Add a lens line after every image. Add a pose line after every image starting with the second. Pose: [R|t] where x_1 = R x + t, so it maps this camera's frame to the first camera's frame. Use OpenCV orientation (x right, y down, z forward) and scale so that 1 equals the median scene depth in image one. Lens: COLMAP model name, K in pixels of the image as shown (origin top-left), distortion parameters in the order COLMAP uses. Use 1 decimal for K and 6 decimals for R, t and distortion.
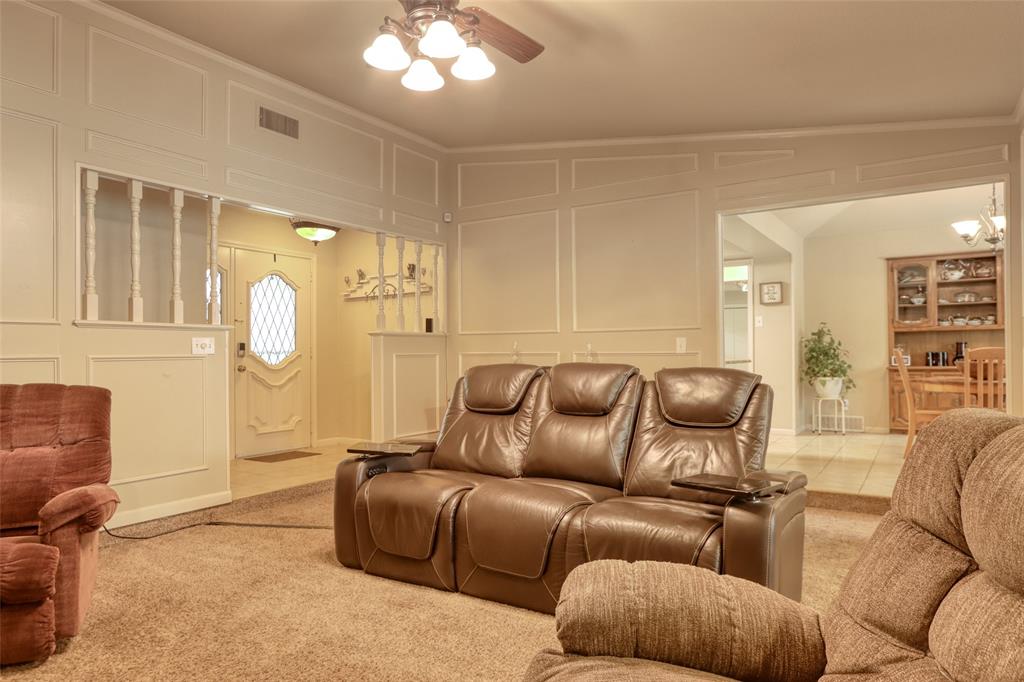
lens RADIAL K [[648.9, 0, 514.2], [0, 648.9, 348.1], [0, 0, 1]] dist [-0.015916, 0.016123]
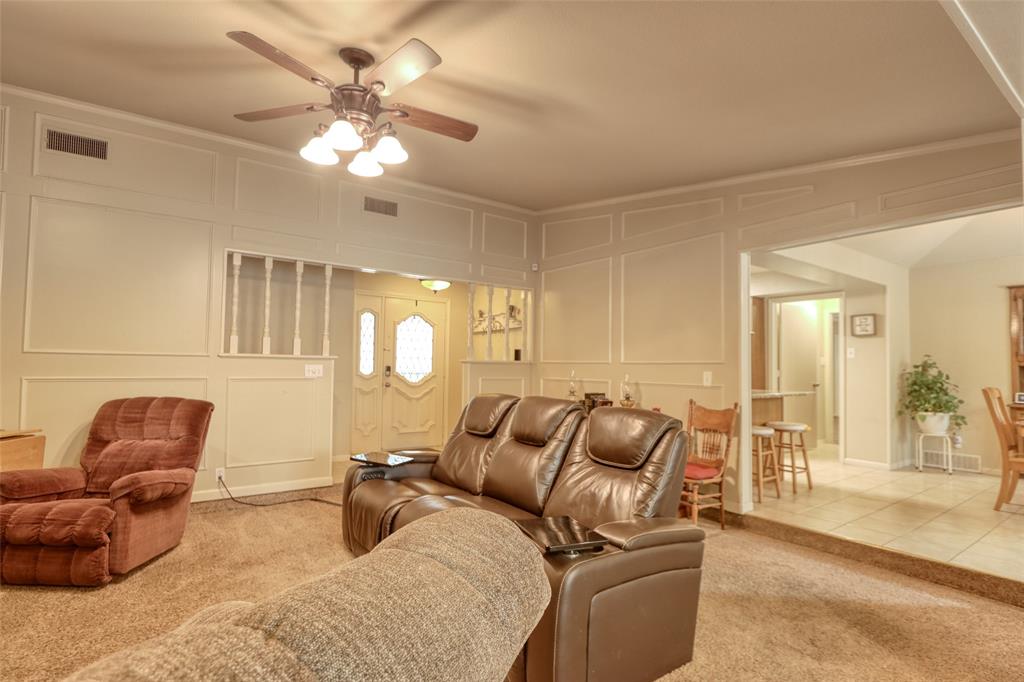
lens RADIAL K [[509.4, 0, 514.1], [0, 509.4, 348.4], [0, 0, 1]] dist [-0.015316, 0.002283]
pose [[0.931544, 0.007814, -0.363545, 0.212464], [-0.019283, 0.999424, -0.027928, -0.019689], [0.363117, 0.033026, 0.931158, 0.089416]]
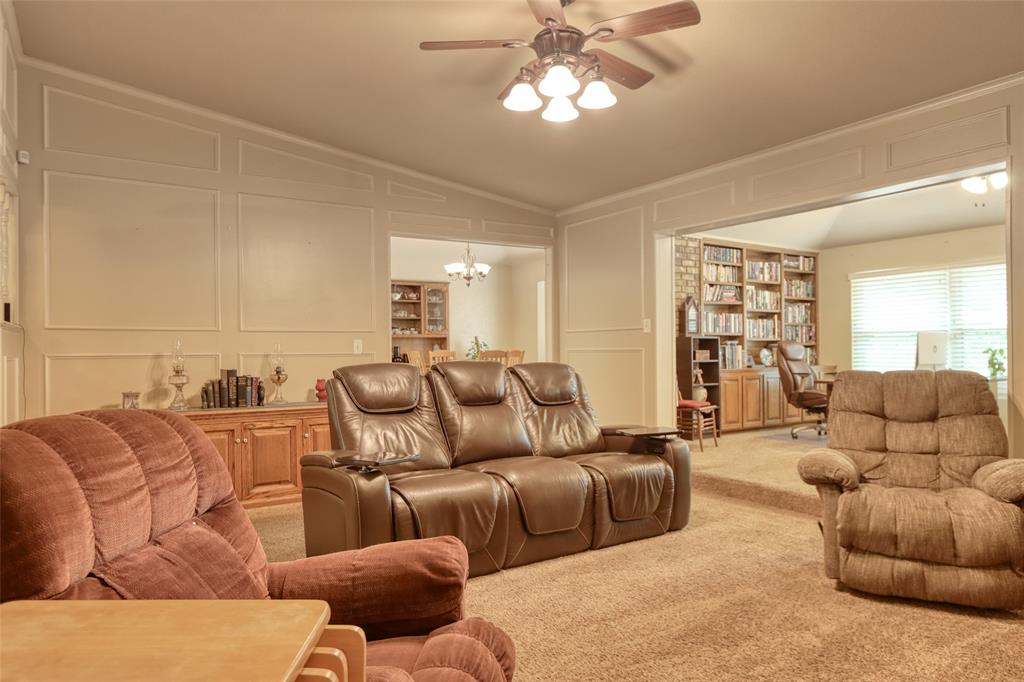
lens RADIAL K [[648.9, 0, 514.2], [0, 648.9, 348.1], [0, 0, 1]] dist [-0.015916, 0.016123]
pose [[0.418579, 0.007328, 0.908151, -0.502079], [-0.000579, 0.999969, -0.007803, 0.005259], [-0.908180, 0.002740, 0.418571, 0.242941]]
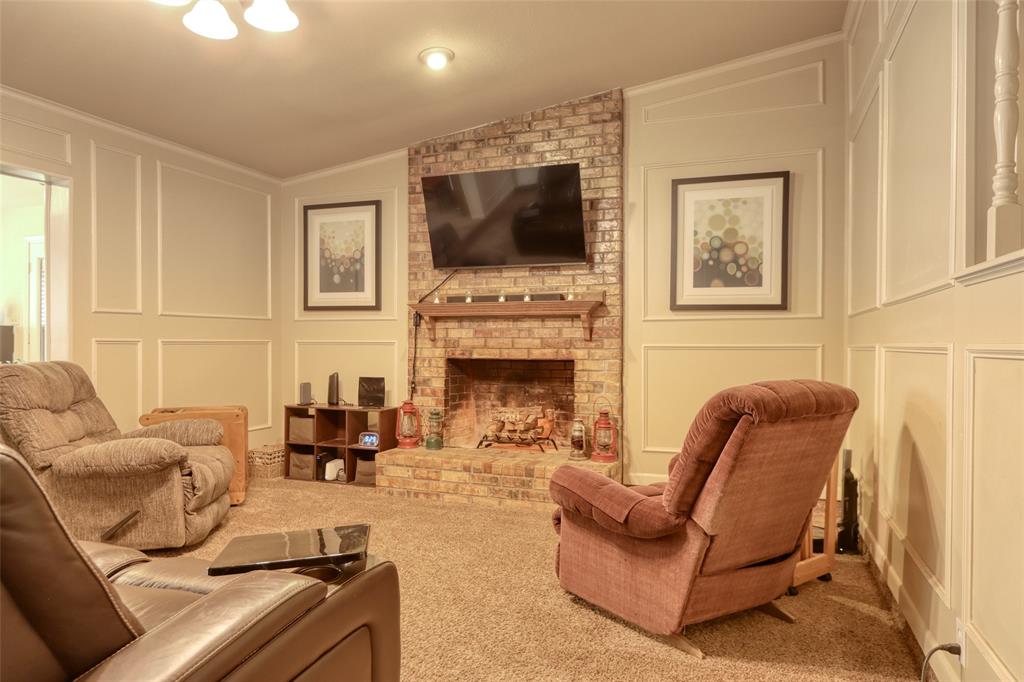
lens RADIAL K [[648.9, 0, 514.2], [0, 648.9, 348.1], [0, 0, 1]] dist [-0.015916, 0.016123]
pose [[-0.978407, 0.004129, -0.206645, -0.137092], [0.002960, 0.999978, 0.005965, 0.005595], [0.206665, 0.005224, -0.978398, 0.795292]]
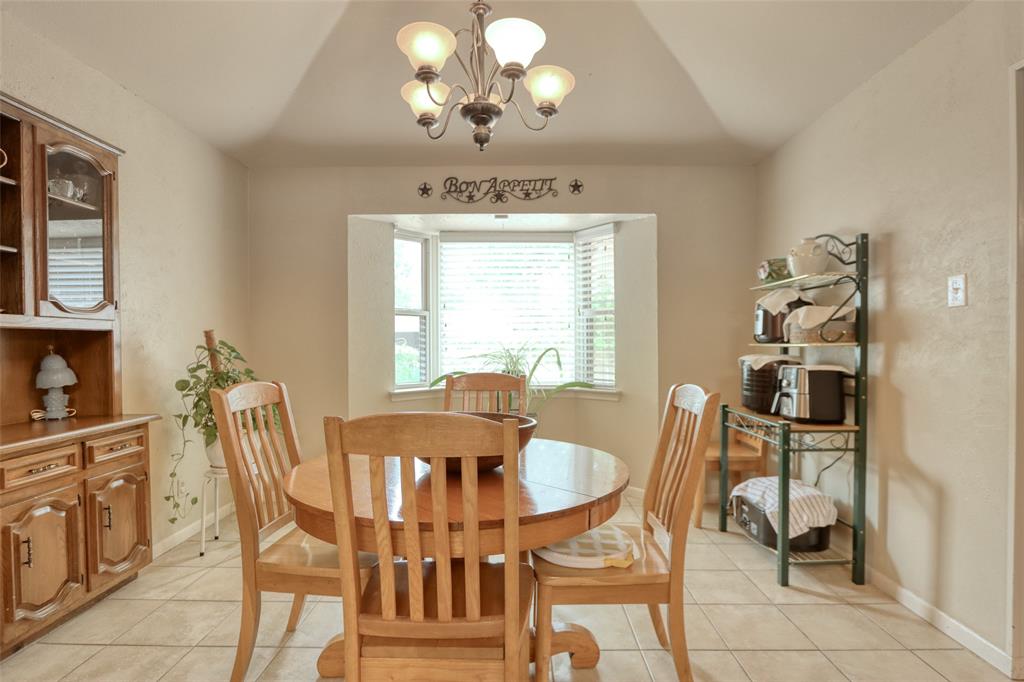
lens RADIAL K [[509.4, 0, 514.1], [0, 509.4, 348.4], [0, 0, 1]] dist [-0.015316, 0.002283]
pose [[-0.530339, 0.000297, 0.847785, 0.400063], [-0.001564, 0.999998, -0.001329, -0.019392], [-0.847784, -0.002031, -0.530338, 1.006836]]
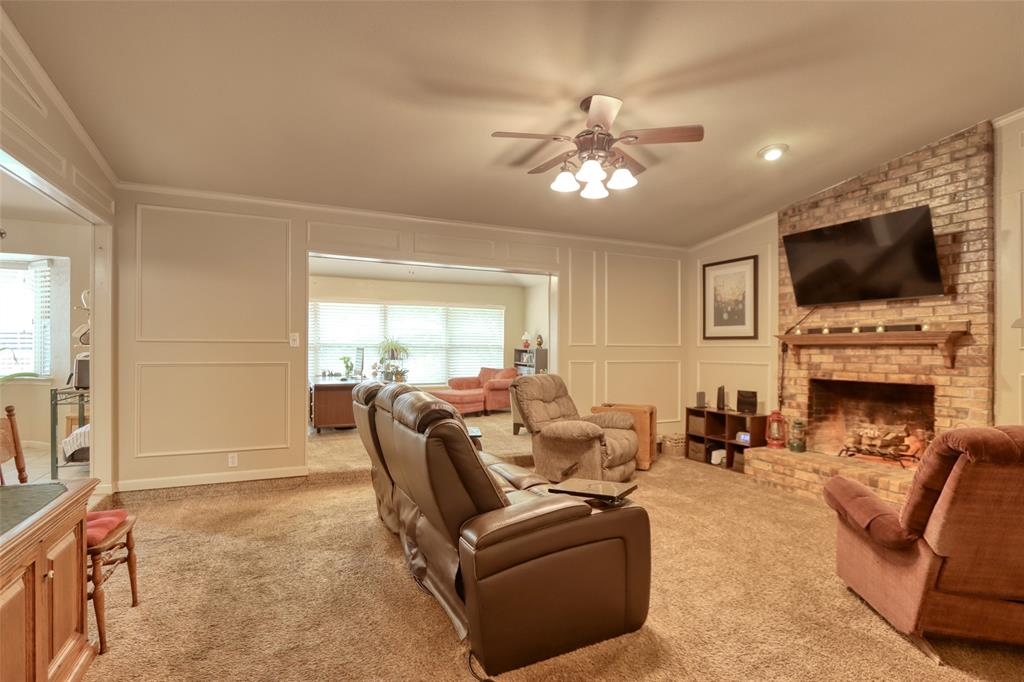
lens RADIAL K [[509.4, 0, 514.1], [0, 509.4, 348.4], [0, 0, 1]] dist [-0.015316, 0.002283]
pose [[-0.842071, 0.002902, 0.539359, -0.257498], [-0.002522, 0.999953, -0.009318, -0.014557], [-0.539361, -0.009207, -0.842025, 0.877729]]
